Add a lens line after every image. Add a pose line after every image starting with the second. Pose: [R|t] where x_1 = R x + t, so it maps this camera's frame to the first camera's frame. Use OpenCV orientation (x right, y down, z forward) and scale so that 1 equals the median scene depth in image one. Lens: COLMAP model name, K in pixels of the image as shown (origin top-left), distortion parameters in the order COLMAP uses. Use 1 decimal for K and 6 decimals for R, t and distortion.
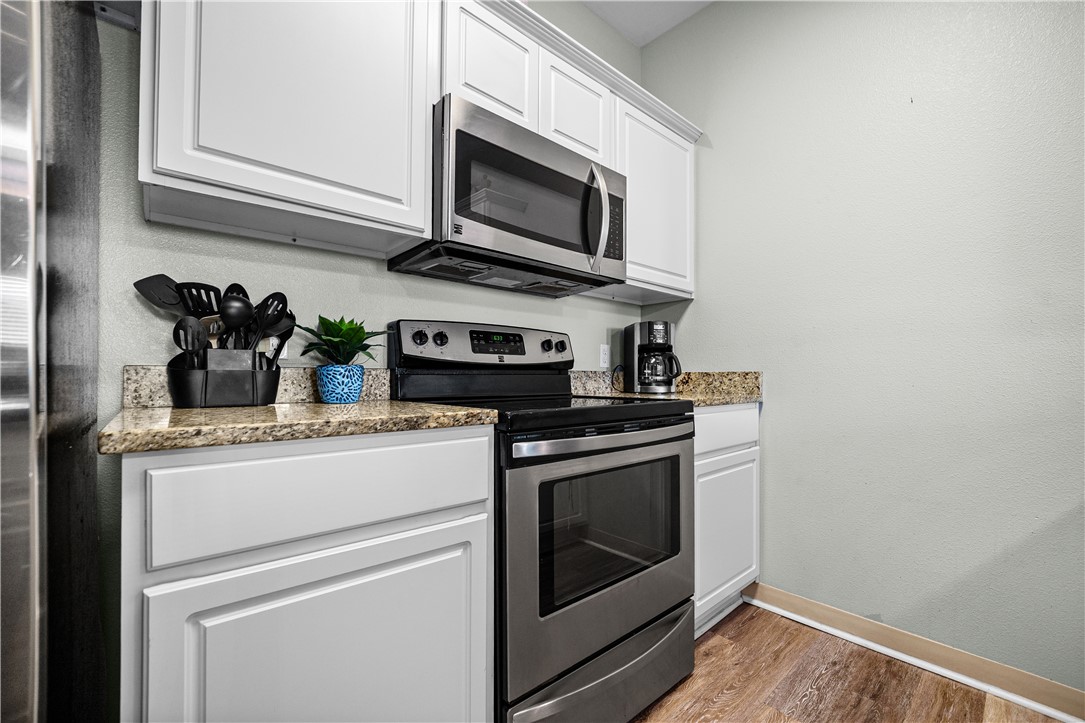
lens RADIAL K [[440.1, 0, 550.3], [0, 440.1, 373.3], [0, 0, 1]] dist [-0.023428, 0.004937]
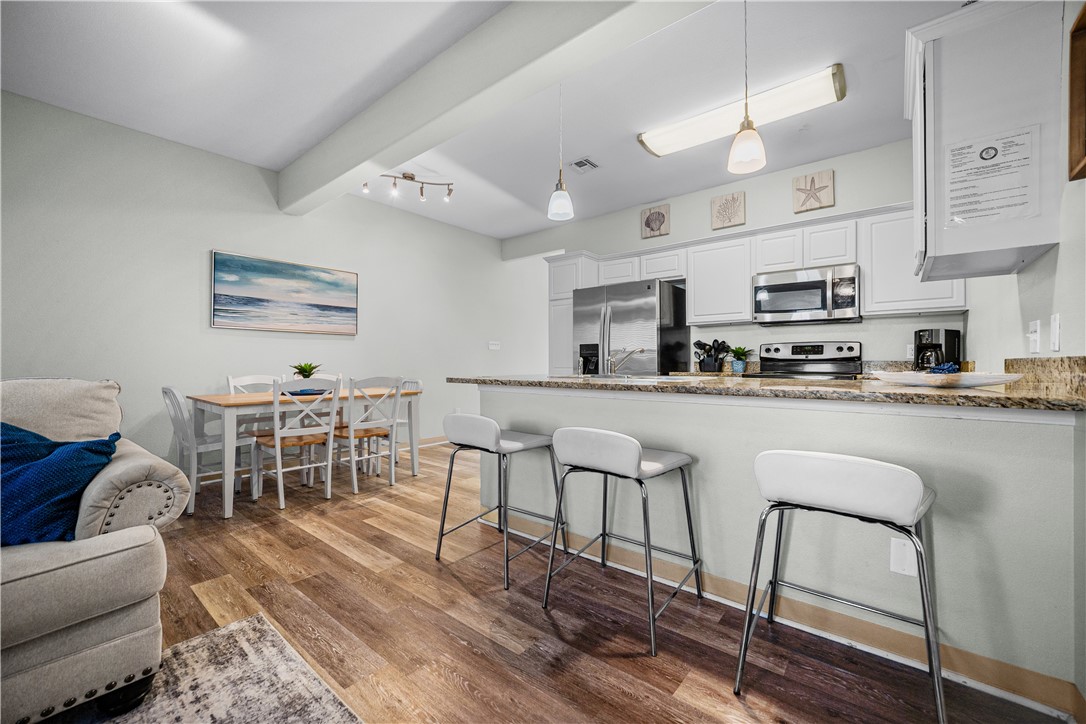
lens RADIAL K [[440.5, 0, 536.5], [0, 440.5, 360.0], [0, 0, 1]] dist [-0.023428, 0.004937]
pose [[0.143447, -0.010453, -0.989603, 2.088973], [0.005587, 0.999937, -0.009752, -0.001284], [0.989642, -0.004130, 0.143496, -0.796401]]
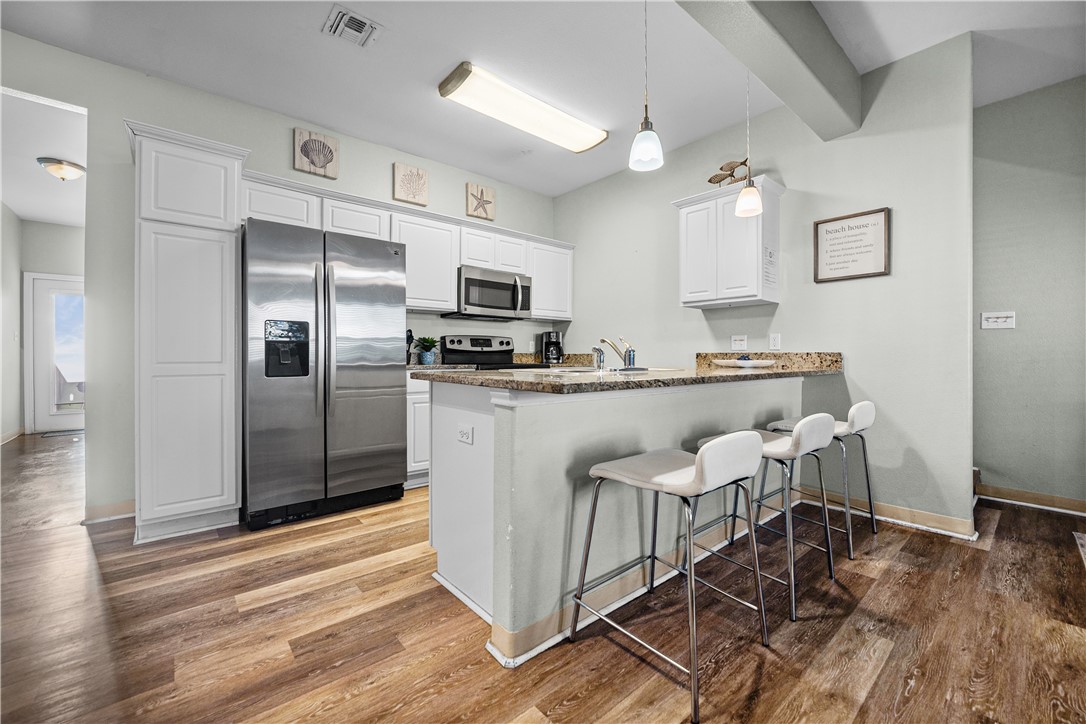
lens RADIAL K [[440.5, 0, 546.3], [0, 440.5, 357.3], [0, 0, 1]] dist [-0.023428, 0.004937]
pose [[0.999872, -0.000830, -0.016003, 0.326832], [0.000959, 0.999967, 0.008052, -0.004804], [0.015996, -0.008066, 0.999840, -1.686594]]
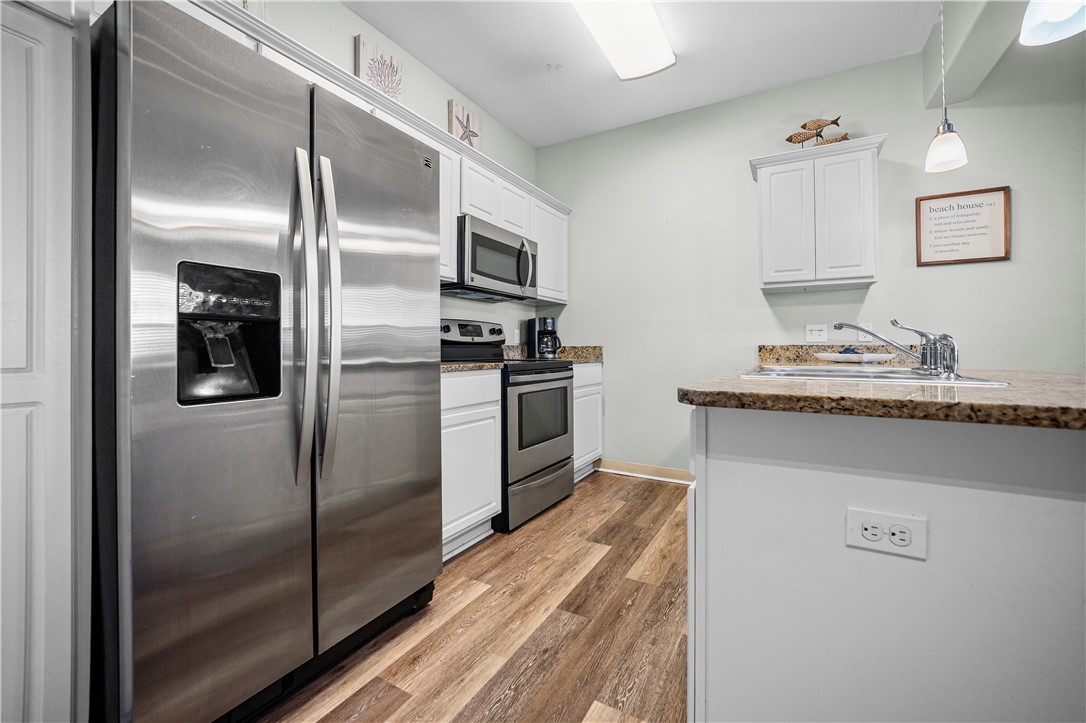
lens RADIAL K [[440.5, 0, 553.0], [0, 440.5, 345.9], [0, 0, 1]] dist [-0.023428, 0.004937]
pose [[0.944199, -0.000976, 0.329374, -0.420677], [0.000796, 0.999999, 0.000683, -0.006955], [-0.329374, -0.000382, 0.944199, -0.876988]]
